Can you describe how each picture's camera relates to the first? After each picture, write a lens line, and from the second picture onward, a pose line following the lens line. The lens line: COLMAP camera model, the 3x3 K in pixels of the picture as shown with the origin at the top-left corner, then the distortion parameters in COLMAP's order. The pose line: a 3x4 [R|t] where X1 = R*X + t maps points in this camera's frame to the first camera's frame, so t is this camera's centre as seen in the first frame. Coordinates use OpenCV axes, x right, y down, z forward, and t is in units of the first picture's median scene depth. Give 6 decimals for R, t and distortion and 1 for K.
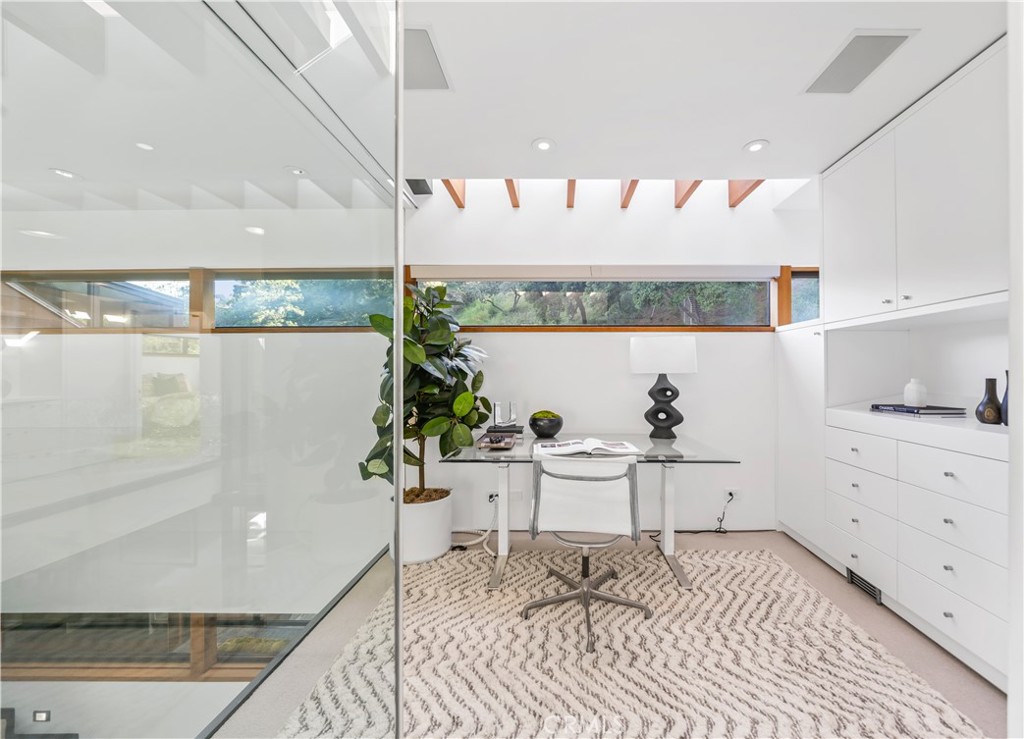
lens RADIAL K [[396.2, 0, 514.0], [0, 396.2, 374.8], [0, 0, 1]] dist [-0.000181, -0.000019]
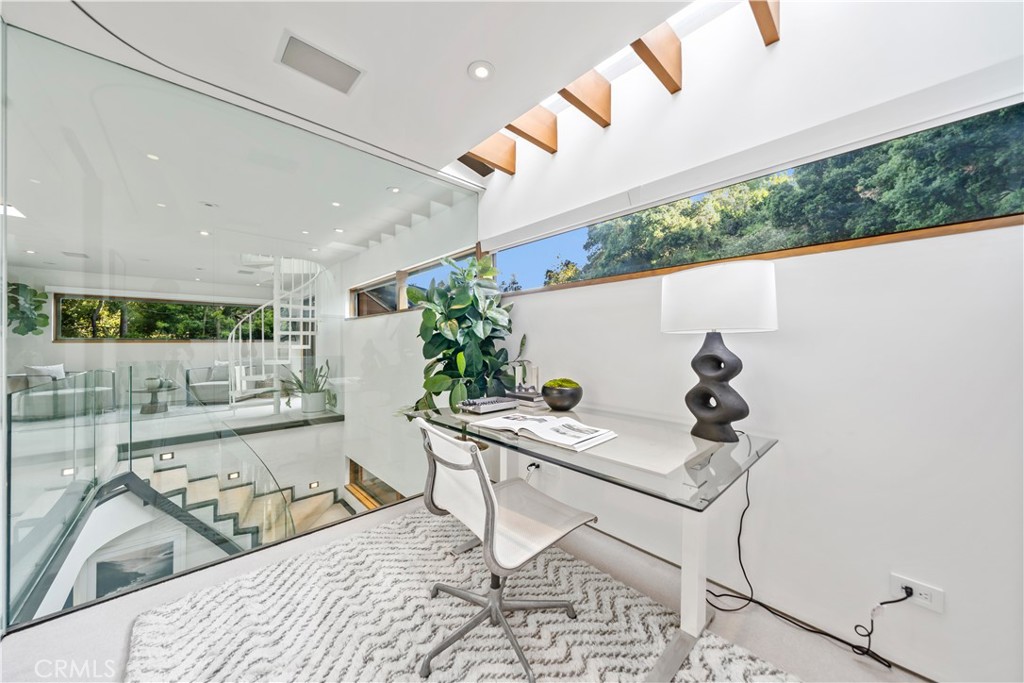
lens RADIAL K [[346.4, 0, 516.8], [0, 346.4, 337.0], [0, 0, 1]] dist [-0.005557, -0.000152]
pose [[0.698917, -0.003452, -0.715195, 0.545484], [0.005669, 0.999984, 0.000714, 0.001078], [0.715181, -0.004553, 0.698925, 0.417211]]
